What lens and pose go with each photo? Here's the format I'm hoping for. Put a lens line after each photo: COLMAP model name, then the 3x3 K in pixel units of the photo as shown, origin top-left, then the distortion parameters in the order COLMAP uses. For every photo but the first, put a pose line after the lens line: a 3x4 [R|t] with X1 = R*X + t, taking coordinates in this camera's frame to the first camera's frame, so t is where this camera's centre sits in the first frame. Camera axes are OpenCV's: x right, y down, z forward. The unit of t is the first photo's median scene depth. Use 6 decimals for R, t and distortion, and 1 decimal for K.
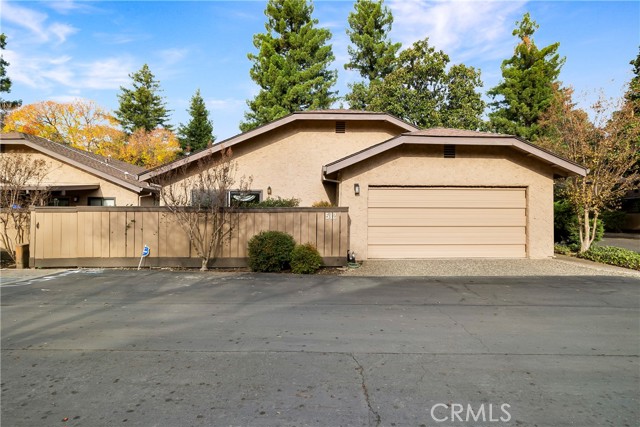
lens RADIAL K [[299.5, 0, 321.9], [0, 299.5, 213.3], [0, 0, 1]] dist [-0.002384, 0.000726]
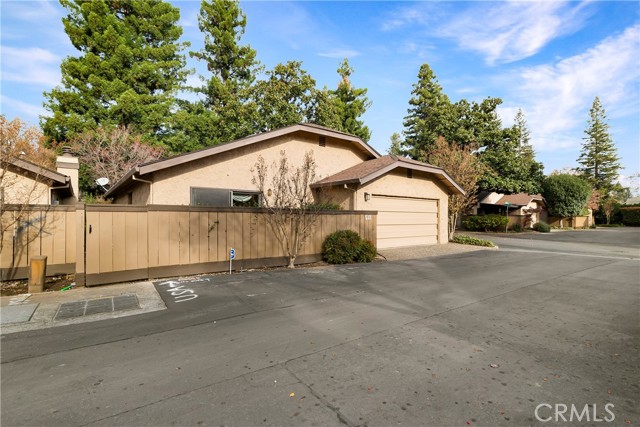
lens RADIAL K [[299.5, 0, 317.4], [0, 299.5, 217.7], [0, 0, 1]] dist [-0.002384, 0.000726]
pose [[0.816585, 0.002527, 0.577220, -0.614364], [-0.012207, 0.999842, 0.012893, -0.003011], [-0.577096, -0.017574, 0.816487, 0.046029]]
